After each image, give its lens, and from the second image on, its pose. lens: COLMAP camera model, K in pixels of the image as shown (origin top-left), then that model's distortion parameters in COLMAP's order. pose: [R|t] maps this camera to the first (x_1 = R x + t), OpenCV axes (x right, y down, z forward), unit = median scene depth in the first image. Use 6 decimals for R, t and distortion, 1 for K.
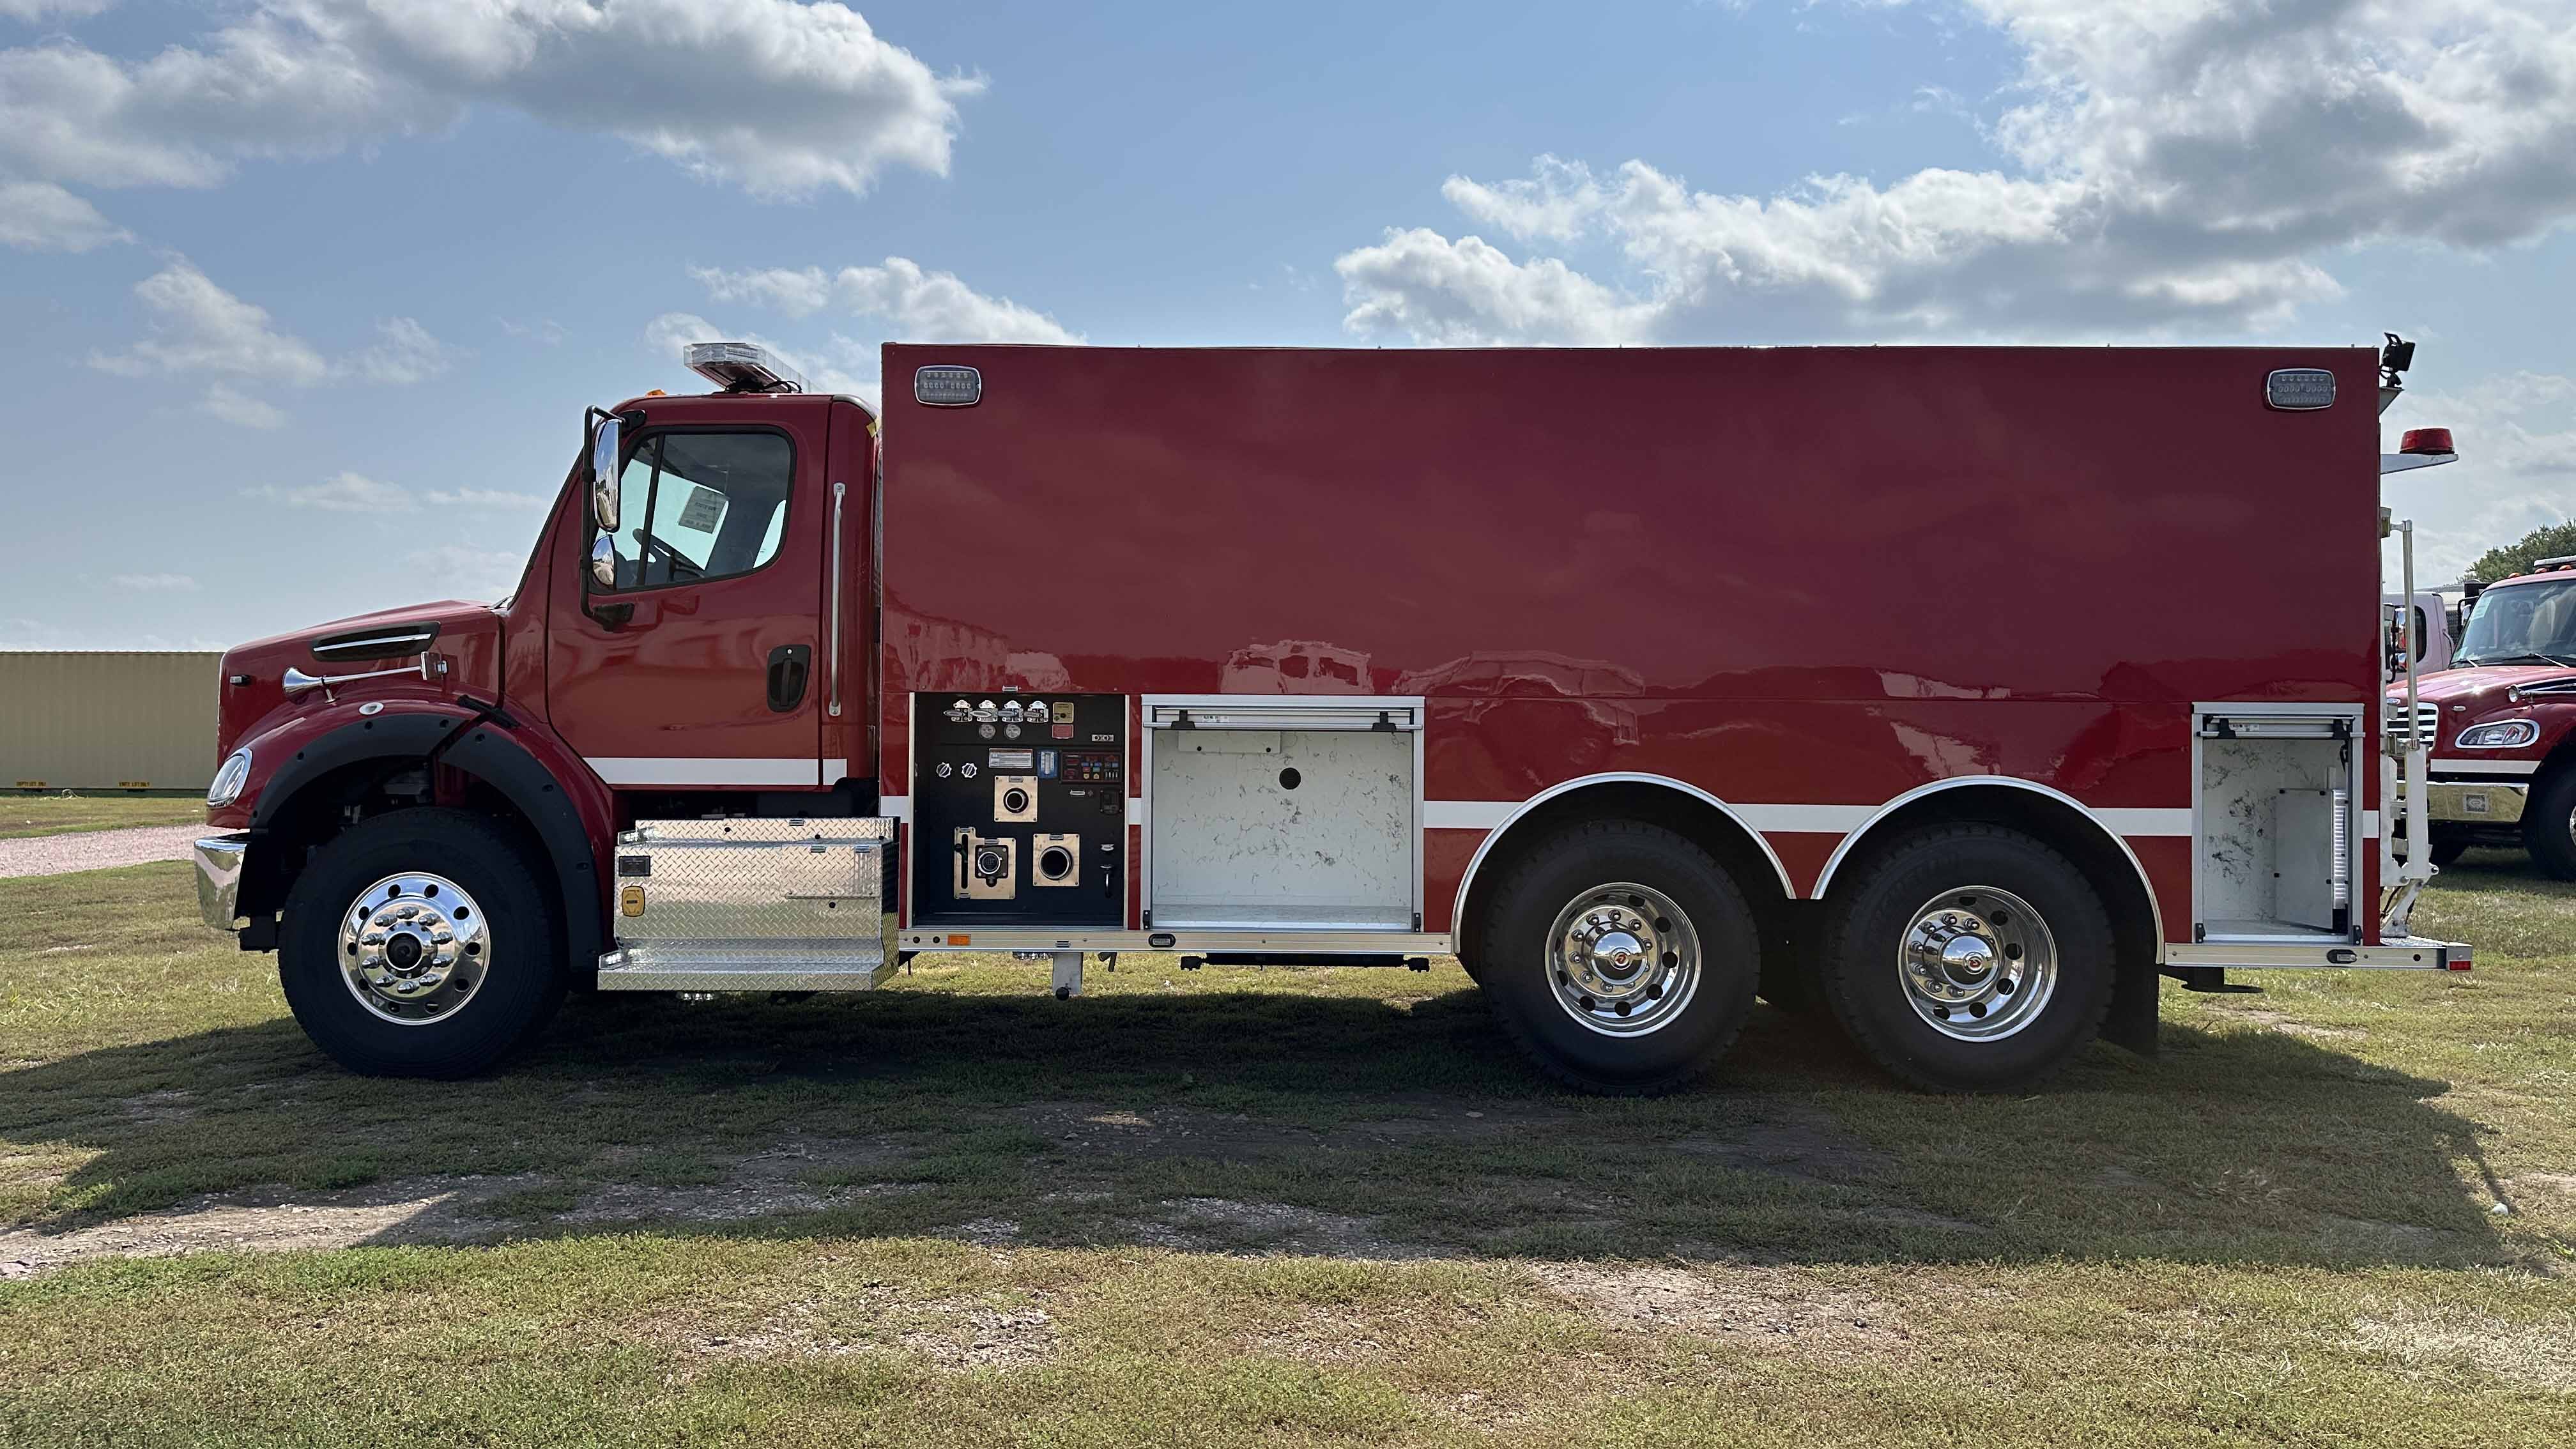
lens RADIAL K [[1846.5, 0, 1285.2], [0, 1846.5, 694.0], [0, 0, 1]] dist [0.065713, -0.082029]
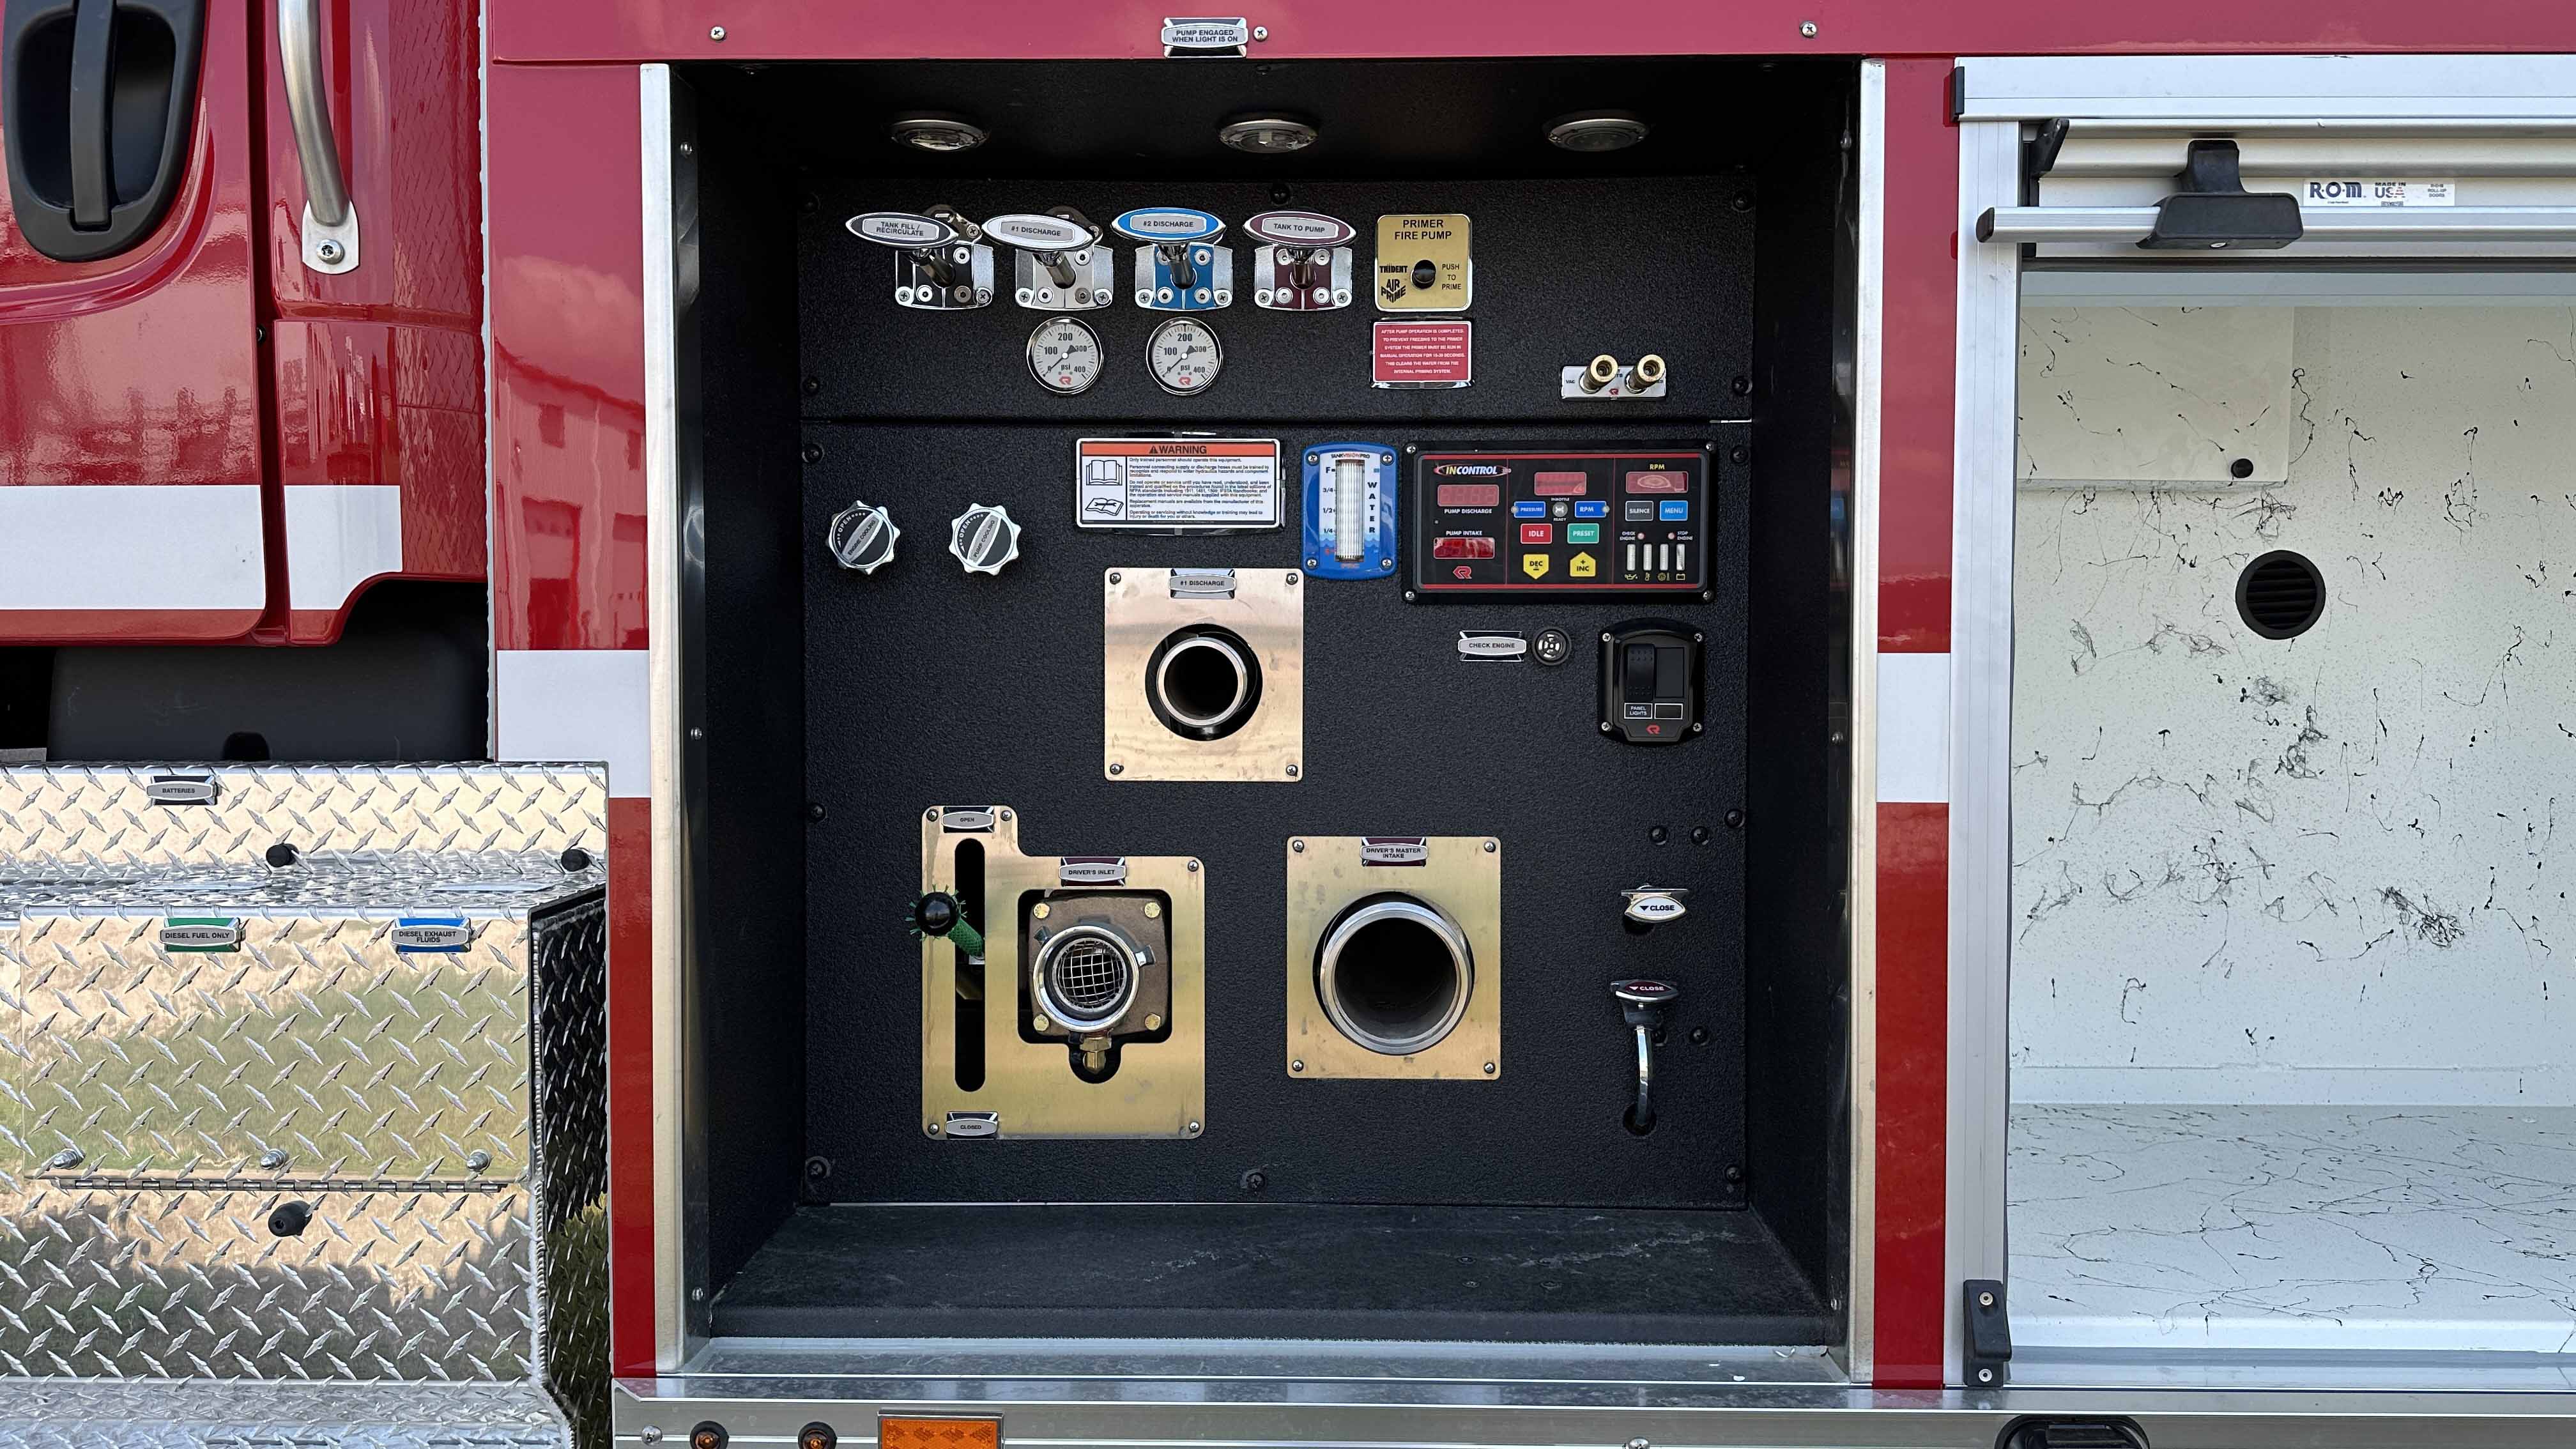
lens RADIAL K [[1900.4, 0, 1281.7], [0, 1900.4, 712.8], [0, 0, 1]] dist [0.050033, -0.099744]
pose [[0.999736, -0.005658, -0.022262, -0.133127], [0.006812, 0.998619, 0.052087, 0.050438], [0.021936, -0.052225, 0.998394, 0.789193]]
